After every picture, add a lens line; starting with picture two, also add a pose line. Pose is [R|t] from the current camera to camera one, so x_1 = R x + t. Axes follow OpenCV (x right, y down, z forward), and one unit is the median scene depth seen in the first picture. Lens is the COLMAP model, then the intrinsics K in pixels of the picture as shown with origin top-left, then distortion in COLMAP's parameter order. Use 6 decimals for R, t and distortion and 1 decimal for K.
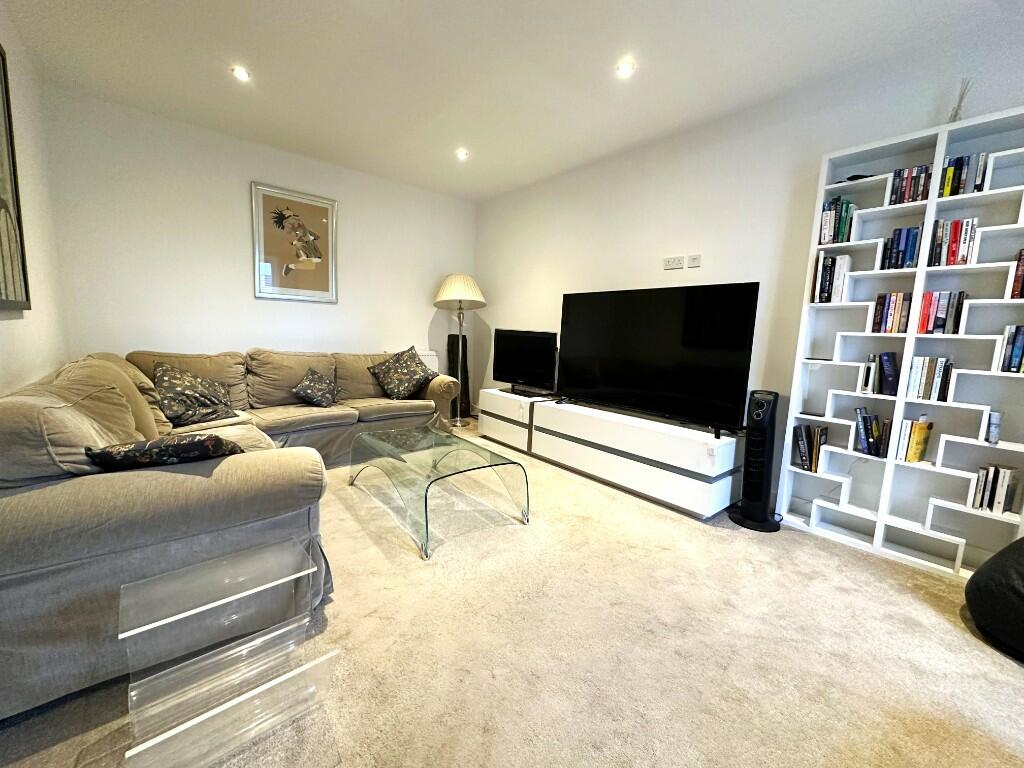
lens RADIAL K [[407.4, 0, 512.7], [0, 407.4, 380.8], [0, 0, 1]] dist [-0.002764, 0.000731]
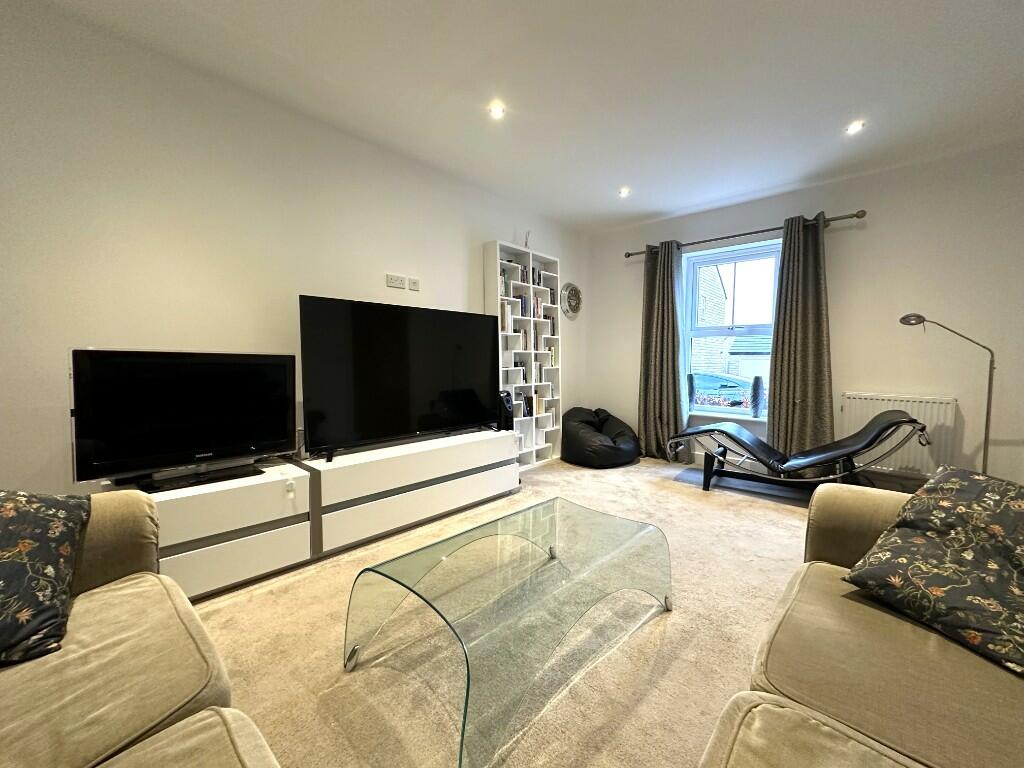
lens RADIAL K [[407.4, 0, 512.7], [0, 407.4, 383.0], [0, 0, 1]] dist [-0.002764, 0.000731]
pose [[-0.112345, -0.095670, 0.989053, -0.858515], [0.113854, 0.987560, 0.108458, -0.164374], [-0.987125, 0.124793, -0.100055, 1.149188]]
